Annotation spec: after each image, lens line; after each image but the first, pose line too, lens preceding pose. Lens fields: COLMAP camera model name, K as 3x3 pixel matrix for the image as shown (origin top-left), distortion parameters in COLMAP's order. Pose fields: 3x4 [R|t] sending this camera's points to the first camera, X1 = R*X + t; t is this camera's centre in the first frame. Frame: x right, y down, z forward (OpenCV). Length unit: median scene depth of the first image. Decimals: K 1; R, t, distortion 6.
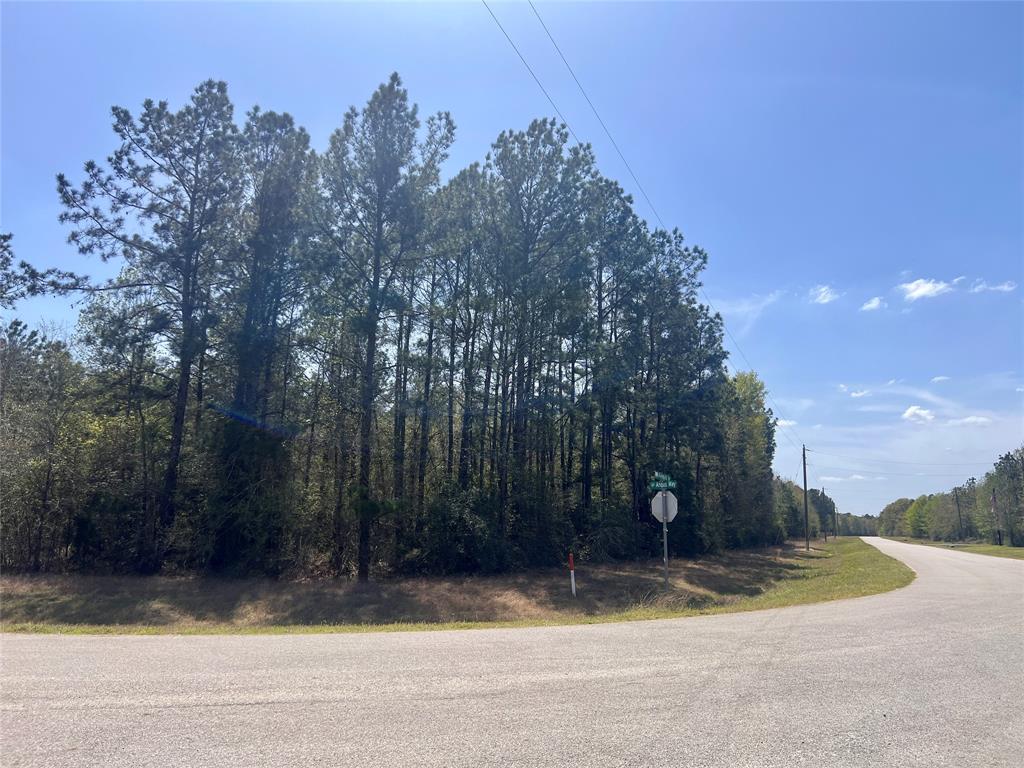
lens RADIAL K [[782.4, 0, 435.8], [0, 782.4, 411.2], [0, 0, 1]] dist [0.058686, -0.001164]
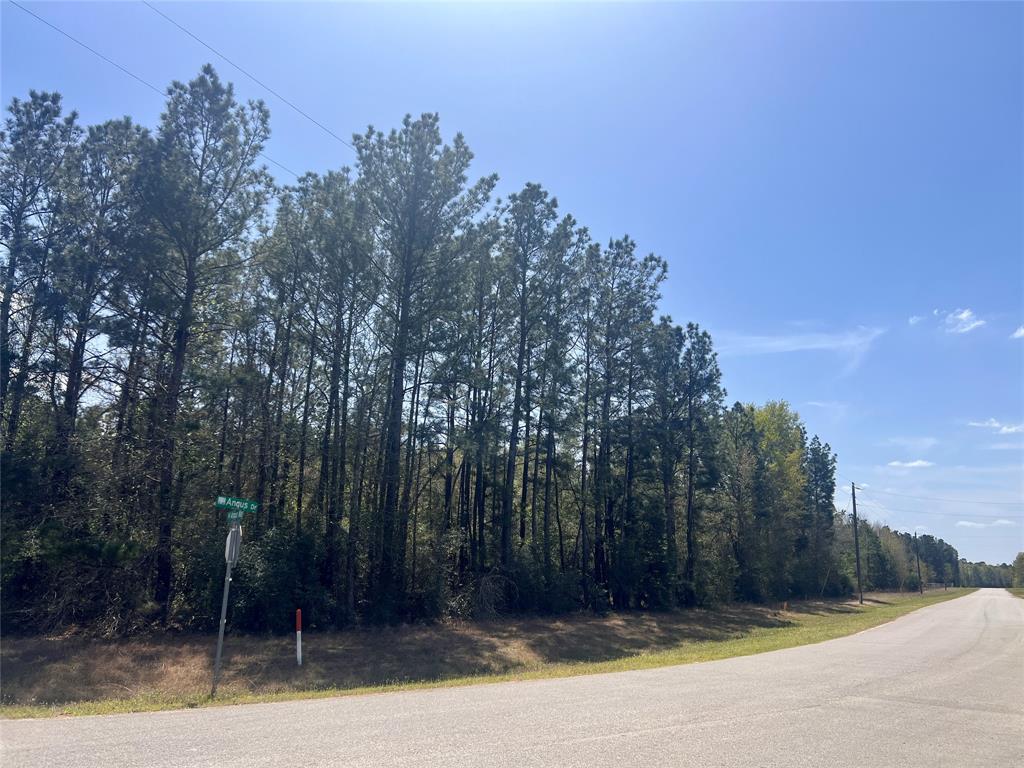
lens RADIAL K [[756.8, 0, 508.8], [0, 756.8, 389.2], [0, 0, 1]] dist [0.065964, -0.087780]
pose [[0.992161, -0.024269, -0.122589, 0.217689], [0.012700, 0.995464, -0.094286, 0.016738], [0.124322, 0.091990, 0.987969, 0.117428]]
